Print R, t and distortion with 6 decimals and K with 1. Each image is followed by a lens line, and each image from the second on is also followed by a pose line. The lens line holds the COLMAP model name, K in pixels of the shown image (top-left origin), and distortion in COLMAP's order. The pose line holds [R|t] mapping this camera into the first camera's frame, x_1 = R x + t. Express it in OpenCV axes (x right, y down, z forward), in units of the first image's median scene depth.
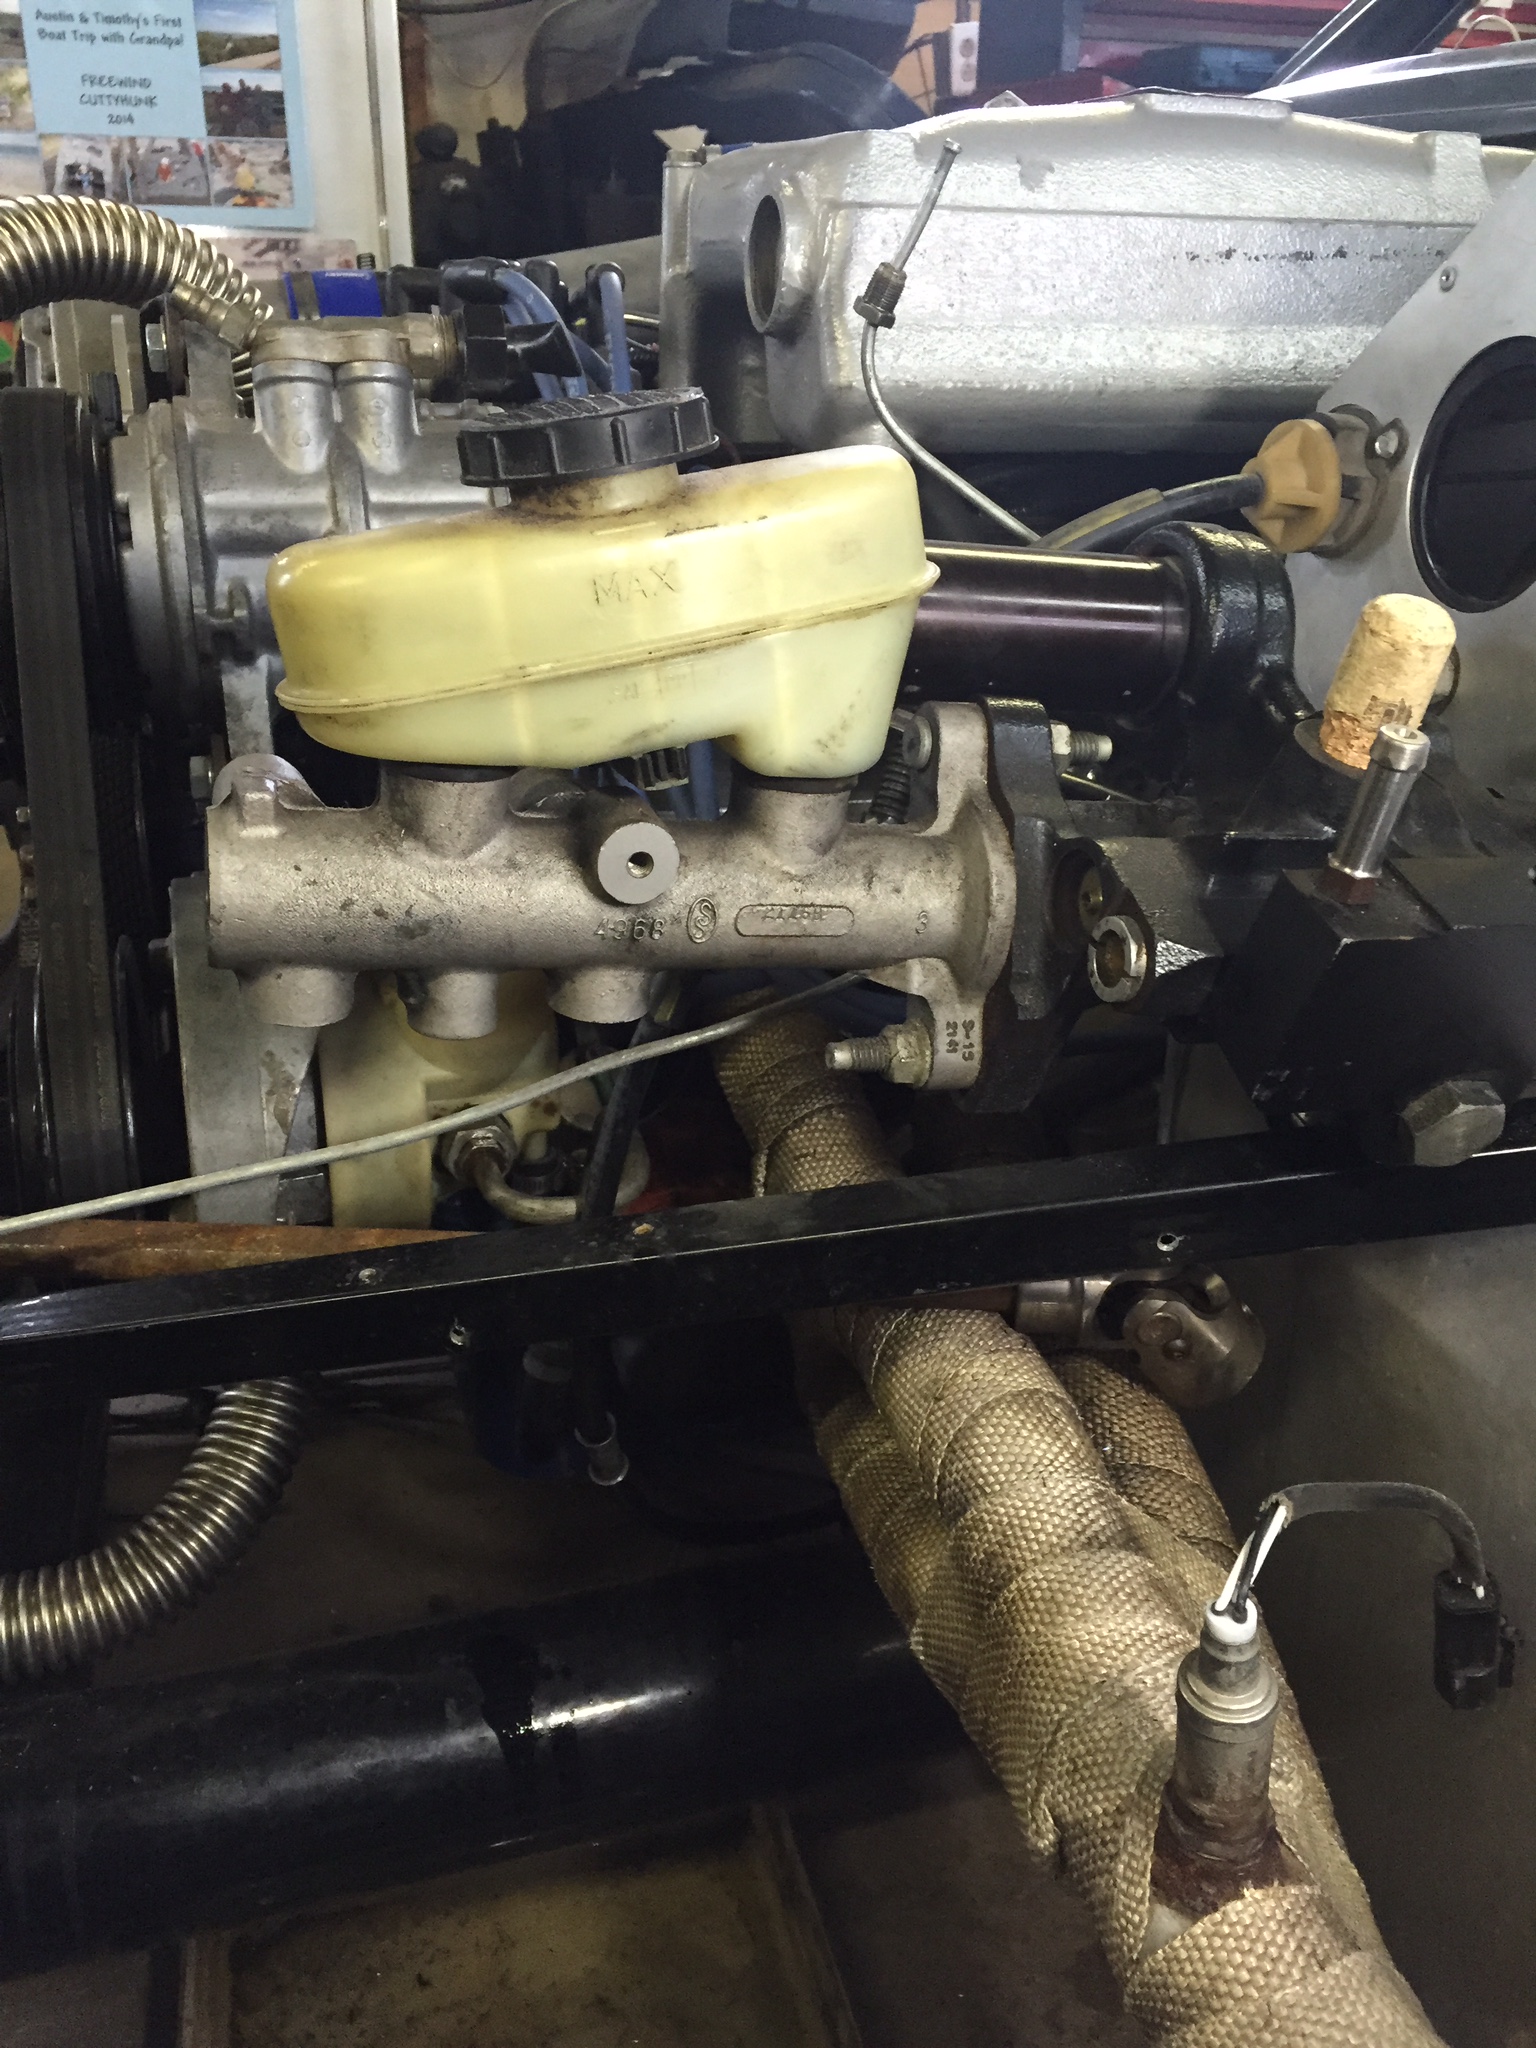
lens RADIAL K [[1758.7, 0, 769.5], [0, 1758.7, 1021.4], [0, 0, 1]] dist [0.102116, -0.148456]
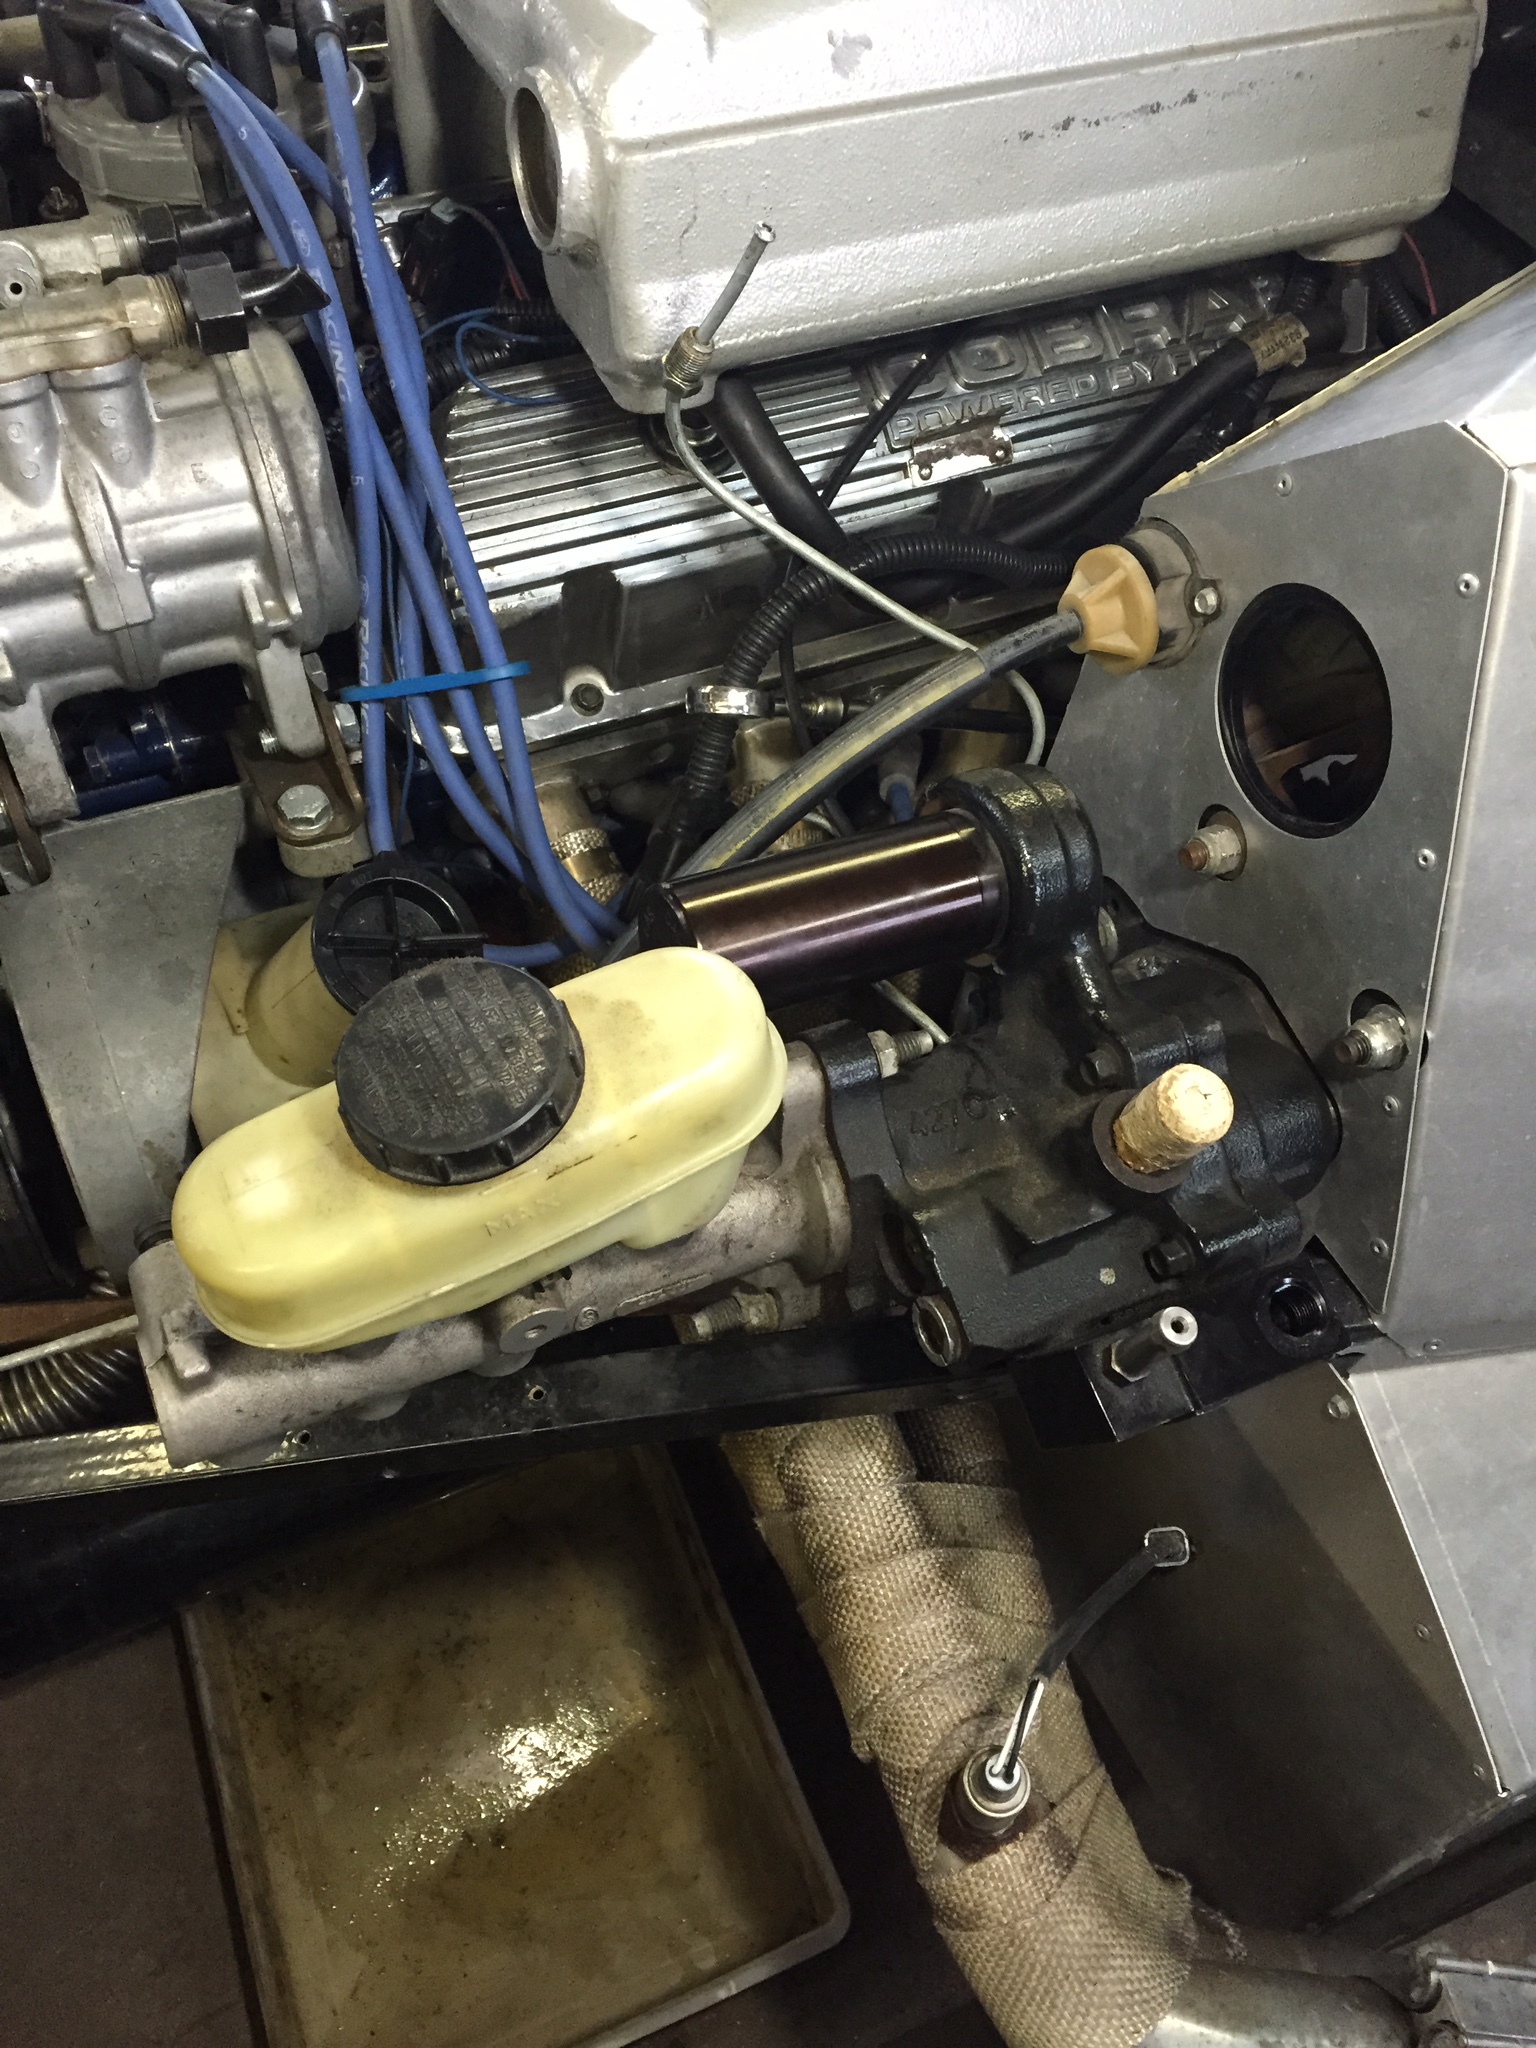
lens RADIAL K [[1762.3, 0, 772.0], [0, 1762.3, 1025.5], [0, 0, 1]] dist [0.089445, -0.132286]
pose [[0.990487, -0.082580, 0.110077, -0.027006], [0.016032, 0.863723, 0.503711, -0.745528], [-0.136672, -0.497155, 0.856830, 0.080672]]
